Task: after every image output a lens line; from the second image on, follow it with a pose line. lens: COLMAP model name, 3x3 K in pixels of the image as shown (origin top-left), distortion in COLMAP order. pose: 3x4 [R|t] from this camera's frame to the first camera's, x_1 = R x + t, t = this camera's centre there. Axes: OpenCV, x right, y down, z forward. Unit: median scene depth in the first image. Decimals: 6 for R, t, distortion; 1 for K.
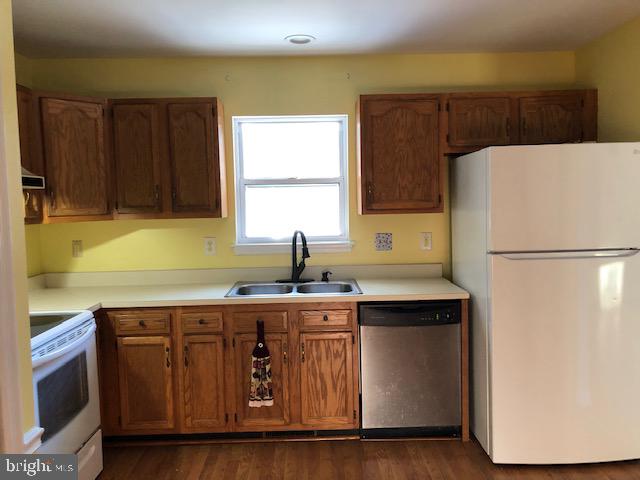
lens RADIAL K [[522.6, 0, 319.1], [0, 522.6, 238.8], [0, 0, 1]] dist [0.015566, -0.014707]
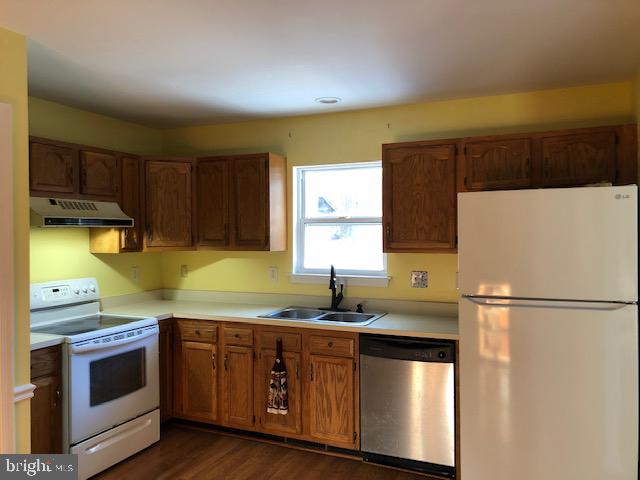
lens RADIAL K [[522.6, 0, 321.3], [0, 522.6, 240.2], [0, 0, 1]] dist [0.015566, -0.014707]
pose [[0.904007, 0.024890, -0.426793, 0.445222], [-0.046705, 0.998078, -0.040721, -0.023263], [0.424960, 0.056745, 0.903432, -0.037062]]
